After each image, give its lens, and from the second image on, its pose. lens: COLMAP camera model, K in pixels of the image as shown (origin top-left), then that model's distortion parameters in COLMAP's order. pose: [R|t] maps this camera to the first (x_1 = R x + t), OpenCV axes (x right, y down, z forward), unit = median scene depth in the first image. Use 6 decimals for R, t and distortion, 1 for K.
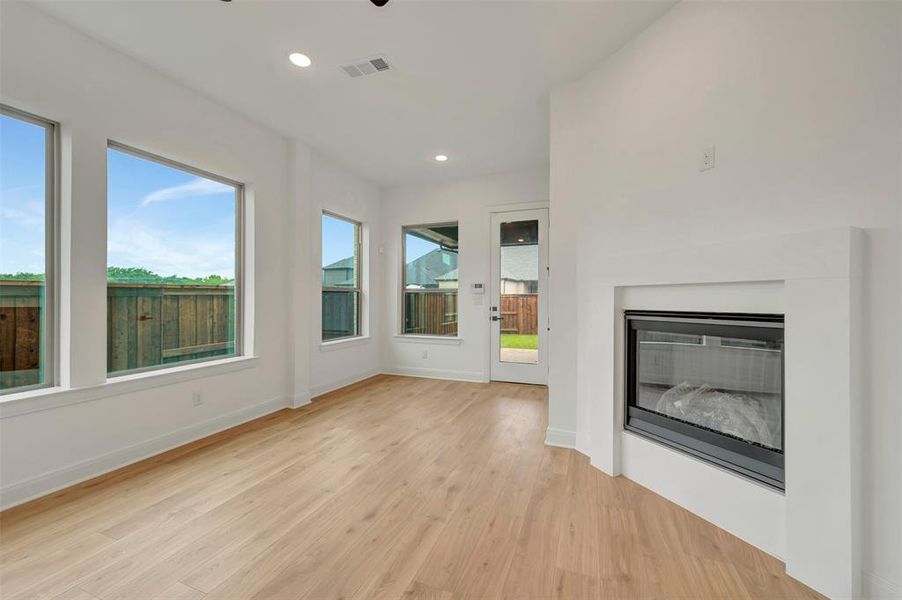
lens RADIAL K [[357.0, 0, 453.2], [0, 357.0, 297.9], [0, 0, 1]] dist [0.002097, -0.001225]
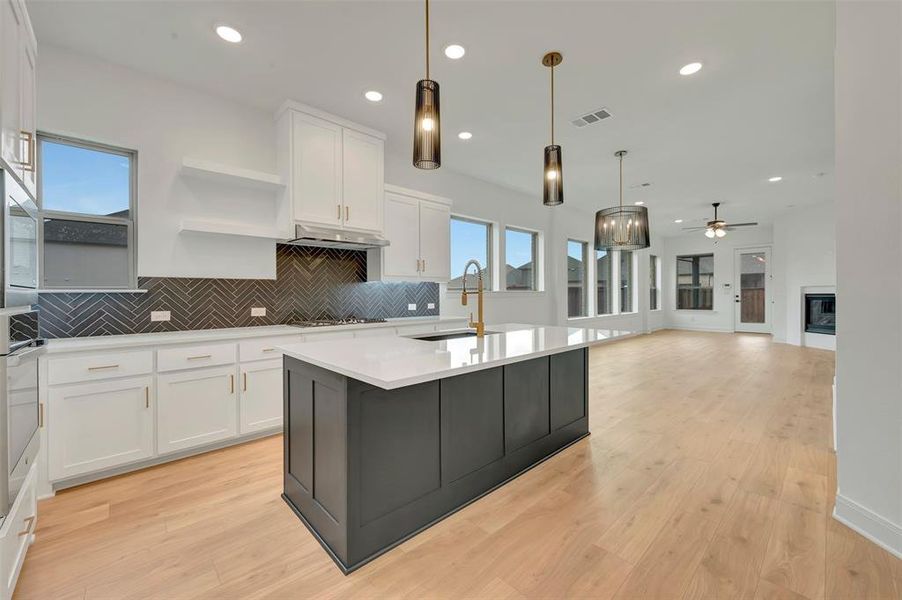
lens RADIAL K [[357.0, 0, 453.5], [0, 357.0, 295.1], [0, 0, 1]] dist [0.002097, -0.001225]
pose [[0.901363, -0.004113, -0.433045, -0.755640], [0.006298, 0.999974, 0.003610, 0.009214], [0.433018, -0.005981, 0.901365, -2.527288]]
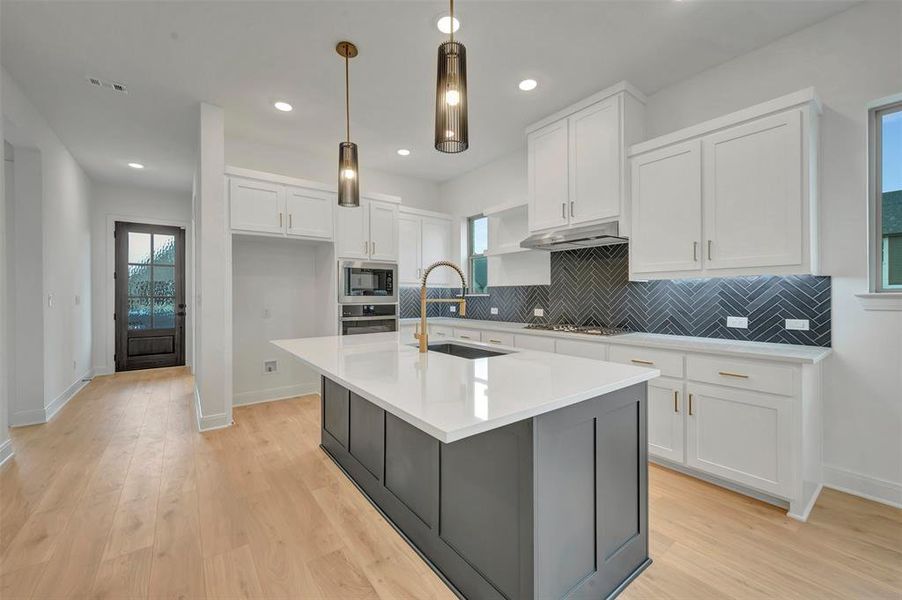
lens RADIAL K [[357.0, 0, 451.5], [0, 357.0, 296.4], [0, 0, 1]] dist [0.002097, -0.001225]
pose [[-0.523489, 0.005020, -0.852018, -0.485944], [0.004102, 0.999986, 0.003372, -0.003332], [0.852023, -0.001730, -0.523502, -1.373546]]
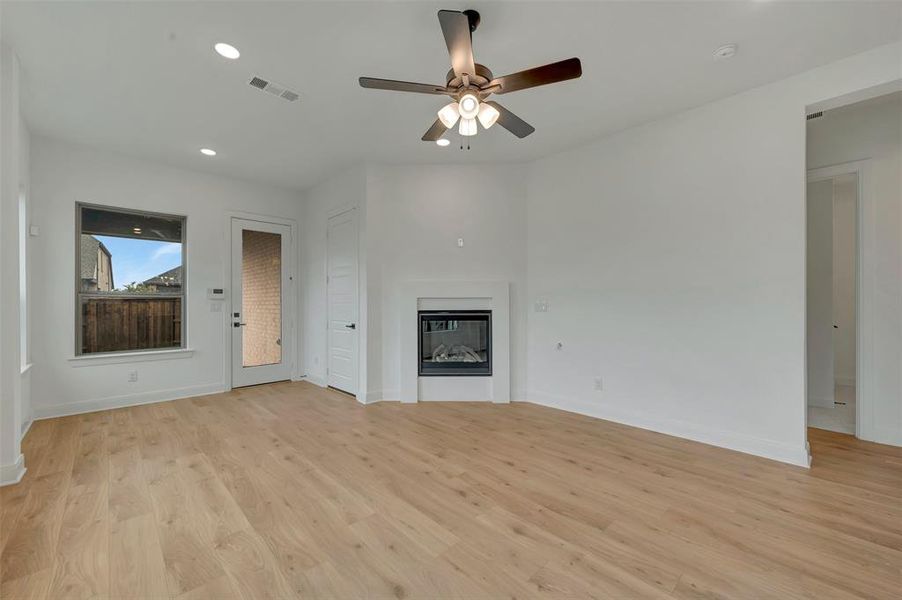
lens RADIAL K [[357.0, 0, 454.0], [0, 357.0, 303.0], [0, 0, 1]] dist [0.002097, -0.001225]
pose [[0.419384, -0.000077, 0.907809, -0.874668], [-0.000325, 1.000000, 0.000235, -0.004938], [-0.907809, -0.000394, 0.419384, 0.056191]]
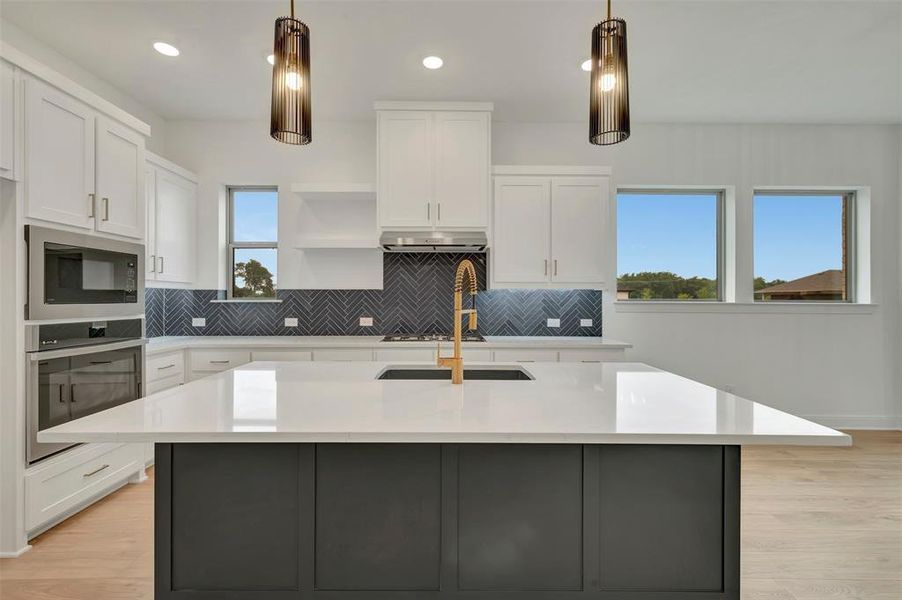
lens RADIAL K [[391.0, 0, 450.5], [0, 391.0, 299.9], [0, 0, 1]] dist [-0.000263, 0.000348]
pose [[0.363356, 0.005379, -0.931635, -0.539773], [-0.003853, 0.999983, 0.004271, -0.013039], [0.931642, 0.002038, 0.363371, -1.989731]]
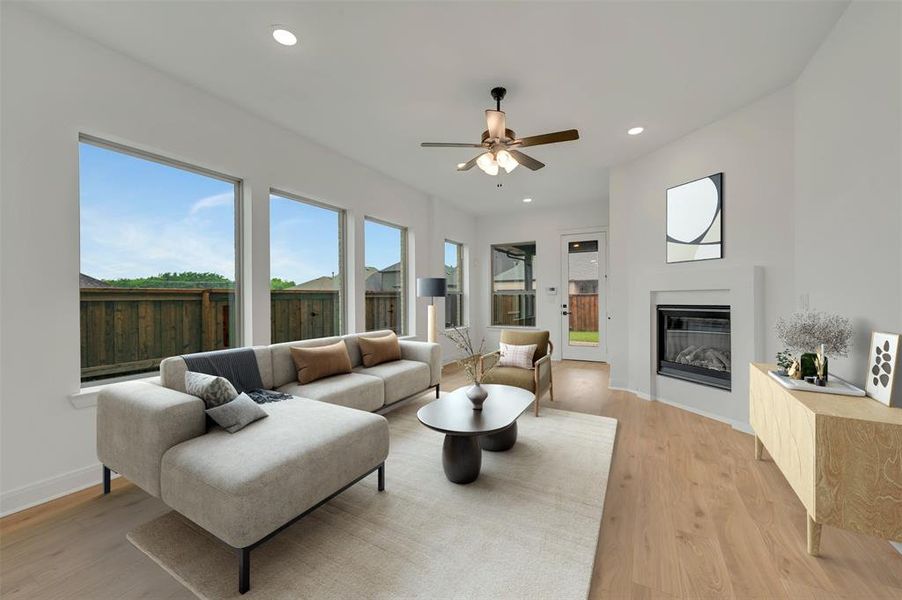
lens RADIAL K [[357.0, 0, 454.2], [0, 357.0, 296.9], [0, 0, 1]] dist [0.002097, -0.001225]
pose [[0.992493, -0.006626, -0.122125, -0.222860], [0.006202, 0.999973, -0.003853, -0.003020], [0.122147, 0.003067, 0.992507, -0.660352]]
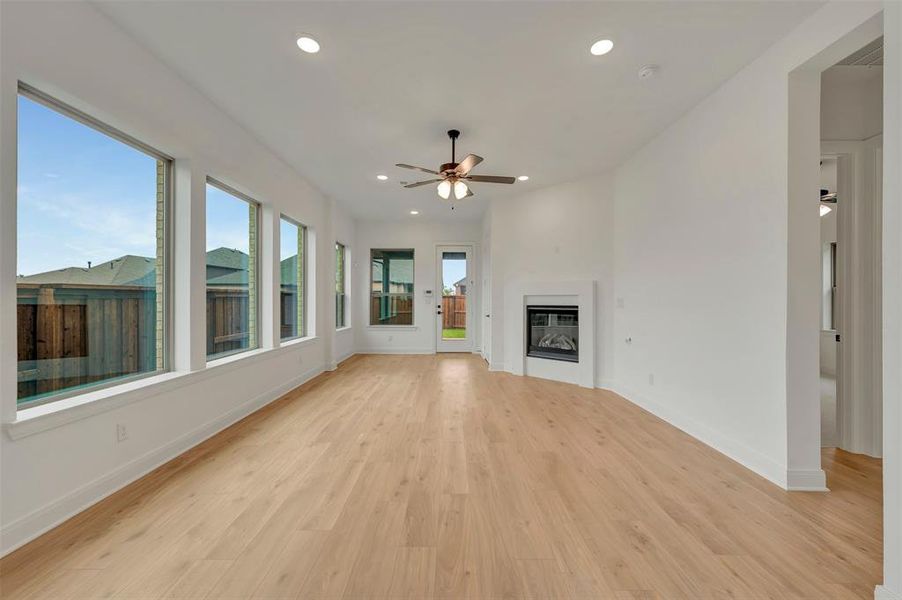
lens RADIAL K [[357.0, 0, 450.6], [0, 357.0, 297.1], [0, 0, 1]] dist [0.002097, -0.001225]
pose [[0.932955, 0.003926, 0.359970, -0.662346], [-0.002309, 0.999985, -0.004922, -0.005593], [-0.359984, 0.003761, 0.932951, -0.801352]]
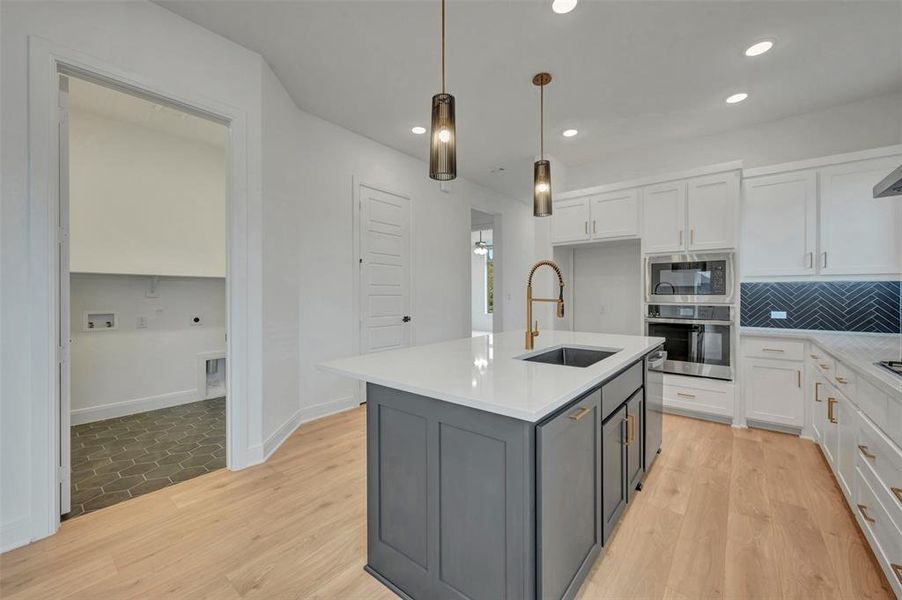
lens RADIAL K [[357.0, 0, 452.5], [0, 357.0, 295.1], [0, 0, 1]] dist [0.002097, -0.001225]
pose [[-0.950568, 0.002723, 0.310504, -1.127202], [0.003421, 0.999993, 0.001703, -0.005527], [-0.310497, 0.002681, -0.950571, -1.043873]]
